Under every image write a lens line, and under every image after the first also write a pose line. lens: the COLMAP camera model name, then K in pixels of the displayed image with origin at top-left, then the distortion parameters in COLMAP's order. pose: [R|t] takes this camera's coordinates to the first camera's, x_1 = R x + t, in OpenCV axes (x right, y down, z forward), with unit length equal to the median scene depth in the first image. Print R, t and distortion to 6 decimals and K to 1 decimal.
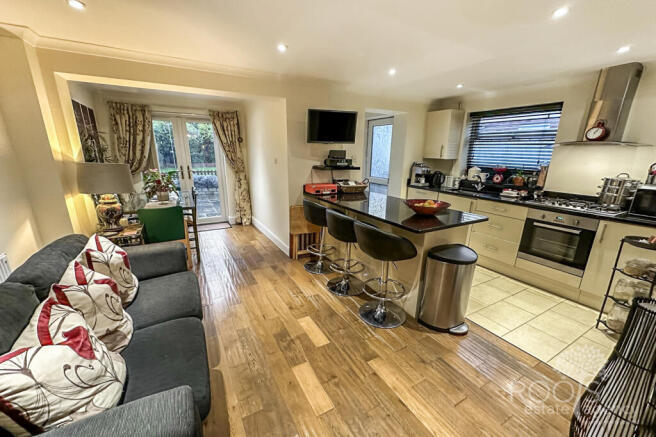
lens RADIAL K [[263.0, 0, 327.7], [0, 263.0, 223.1], [0, 0, 1]] dist [0.000998, 0.000158]
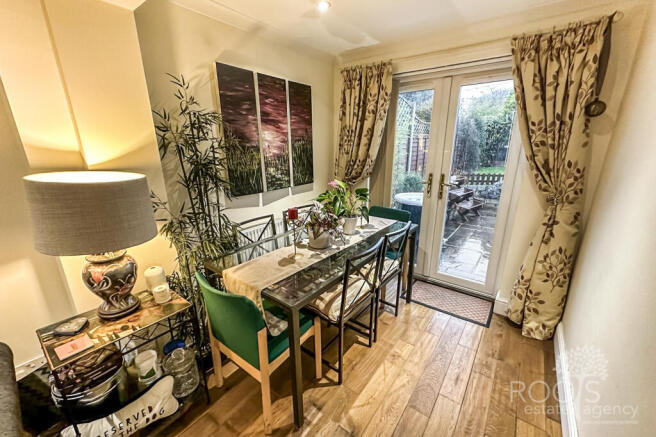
lens RADIAL K [[263.0, 0, 327.7], [0, 263.0, 223.1], [0, 0, 1]] dist [0.000998, 0.000158]
pose [[0.400876, 0.246732, -0.882282, -0.171219], [-0.231694, 0.959048, 0.162927, -0.190143], [0.886350, 0.139106, 0.441625, 0.706832]]
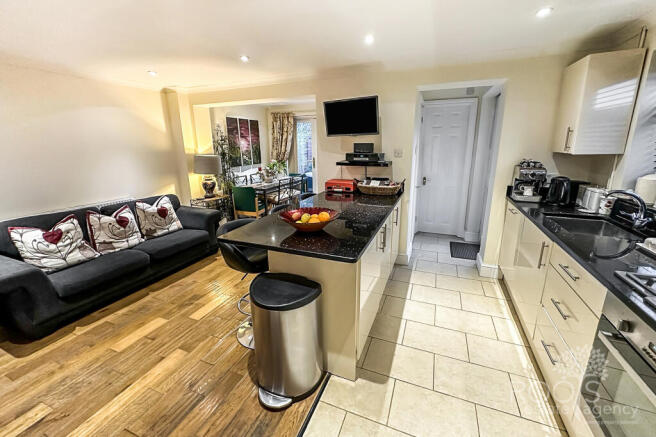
lens RADIAL K [[267.0, 0, 326.4], [0, 267.0, 204.6], [0, 0, 1]] dist [-0.000347, -0.000035]
pose [[0.623087, 0.154277, -0.766786, 0.562921], [-0.183052, 0.981891, 0.048808, -0.086673], [0.760431, 0.109950, 0.640044, 0.321929]]
